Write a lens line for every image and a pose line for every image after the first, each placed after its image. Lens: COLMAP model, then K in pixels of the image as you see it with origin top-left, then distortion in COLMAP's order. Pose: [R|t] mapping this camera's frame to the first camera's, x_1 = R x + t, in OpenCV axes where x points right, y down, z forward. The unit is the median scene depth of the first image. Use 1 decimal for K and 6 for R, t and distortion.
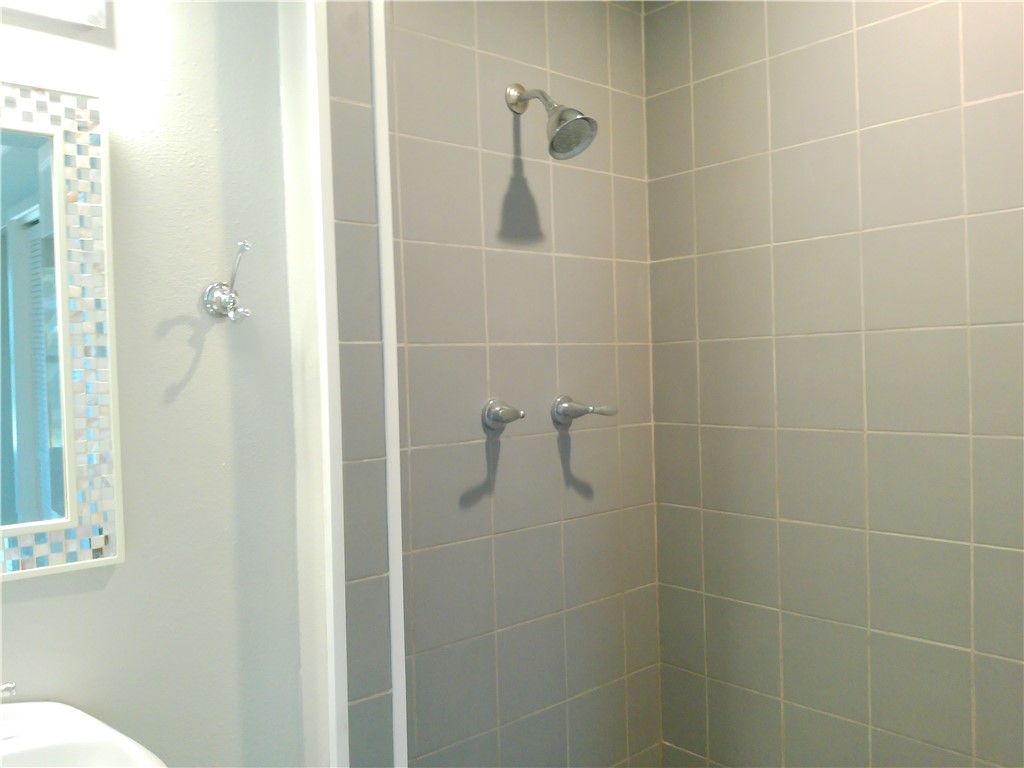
lens RADIAL K [[831.6, 0, 513.8], [0, 831.6, 381.5], [0, 0, 1]] dist [0.062083, -0.124575]
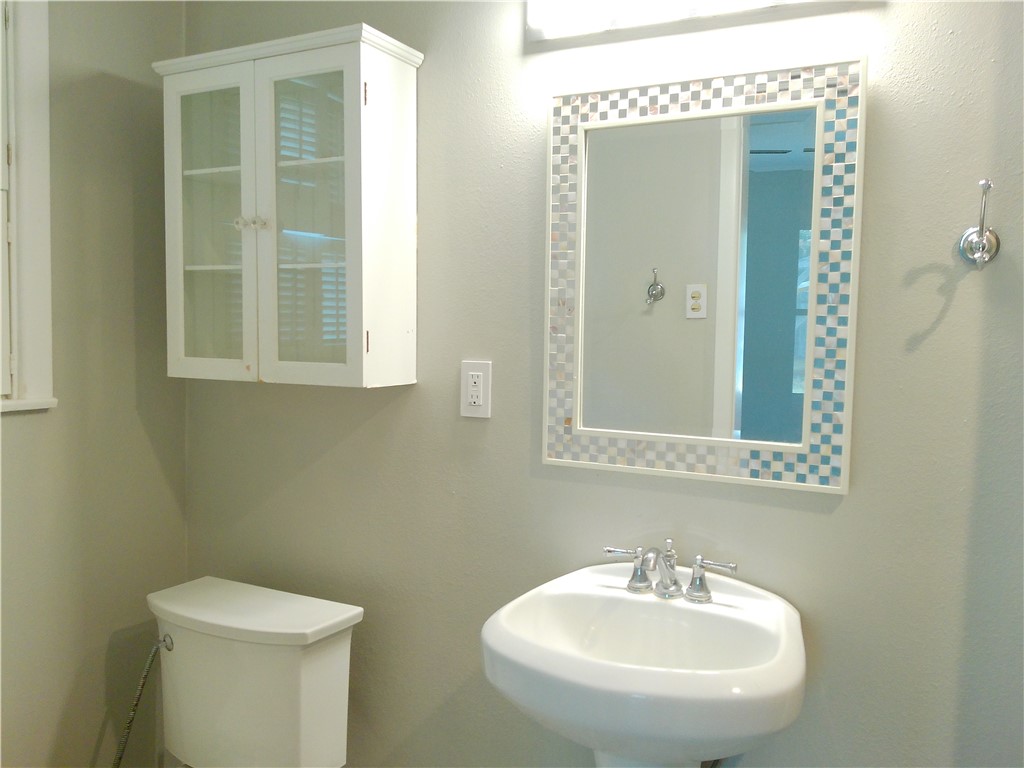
lens RADIAL K [[765.8, 0, 512.4], [0, 765.8, 388.7], [0, 0, 1]] dist [-0.056362, -0.007156]
pose [[0.376079, 0.112127, -0.919778, 0.263166], [-0.035800, 0.993668, 0.106497, -0.009955], [0.925896, -0.007123, 0.377712, 0.230161]]
